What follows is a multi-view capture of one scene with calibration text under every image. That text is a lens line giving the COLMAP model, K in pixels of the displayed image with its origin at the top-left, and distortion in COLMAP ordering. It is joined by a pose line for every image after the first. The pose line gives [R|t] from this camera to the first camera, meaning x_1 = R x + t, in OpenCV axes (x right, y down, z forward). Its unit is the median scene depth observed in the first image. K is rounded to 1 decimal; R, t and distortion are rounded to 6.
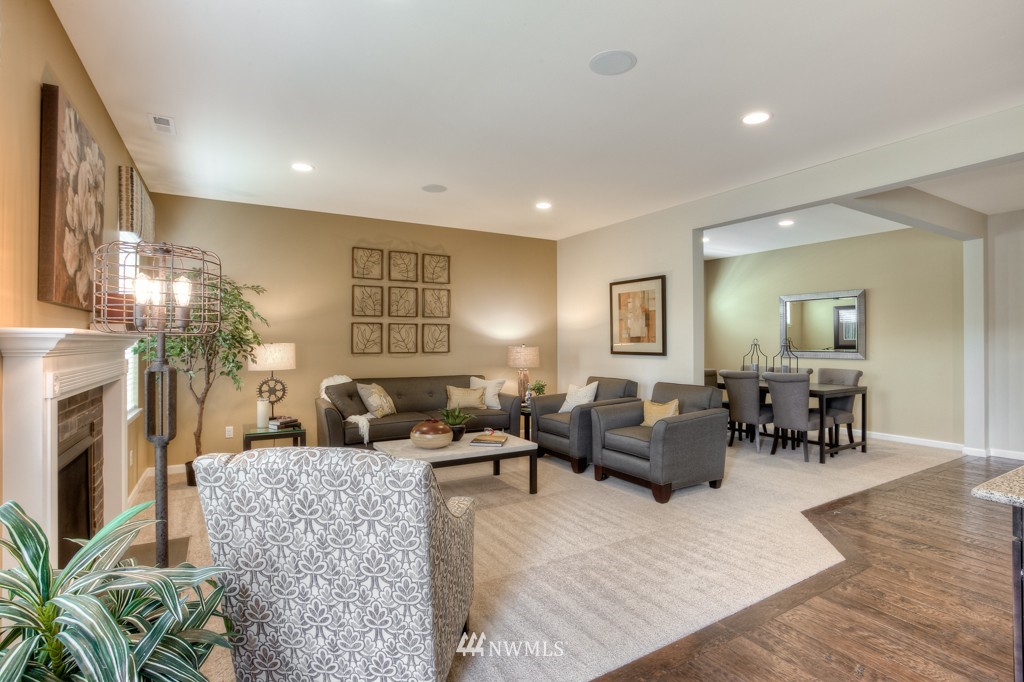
lens RADIAL K [[493.8, 0, 492.5], [0, 493.8, 341.6], [0, 0, 1]] dist [-0.080546, 0.023780]
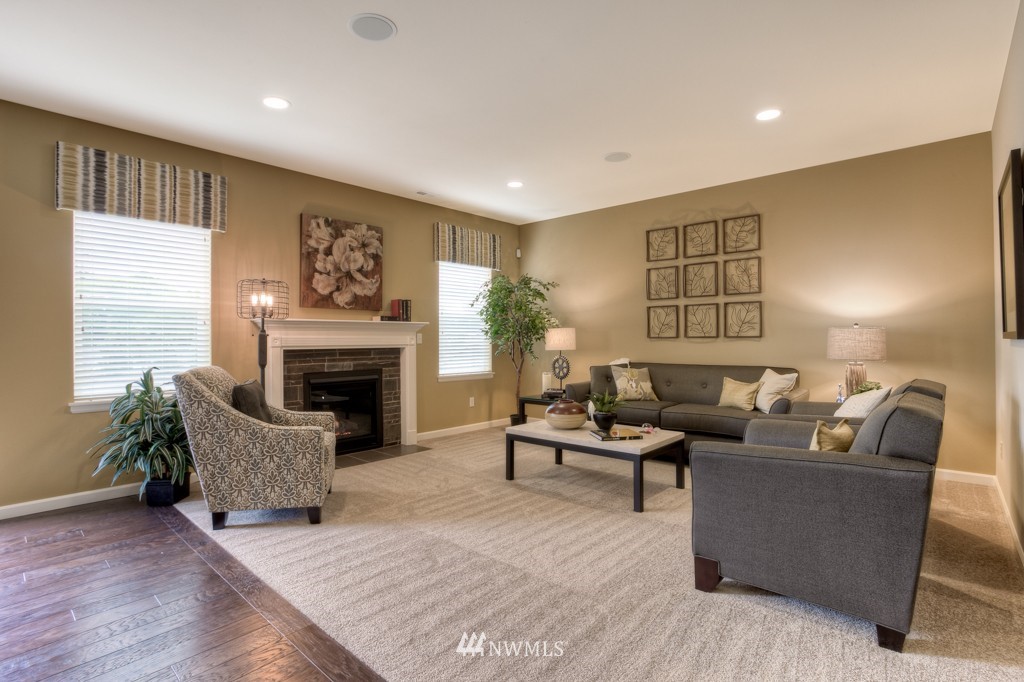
lens RADIAL K [[495.7, 0, 515.0], [0, 495.7, 336.9], [0, 0, 1]] dist [-0.042748, 0.024608]
pose [[0.321540, -0.004754, -0.946884, 0.562316], [0.004717, 0.999983, -0.003419, 0.023720], [0.946884, -0.003367, 0.321557, 0.410523]]
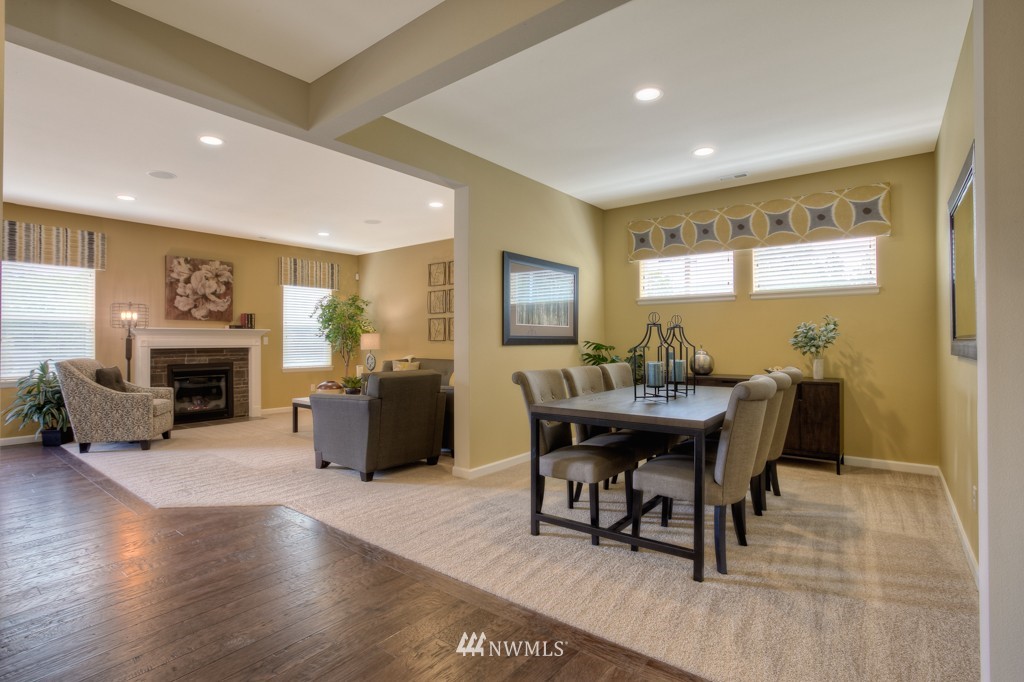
lens RADIAL K [[495.7, 0, 515.0], [0, 495.7, 336.9], [0, 0, 1]] dist [-0.042748, 0.024608]
pose [[0.381082, -0.009208, -0.924495, 1.088790], [0.005643, 0.999955, -0.007633, 0.025634], [0.924524, -0.002309, 0.381117, 0.668257]]
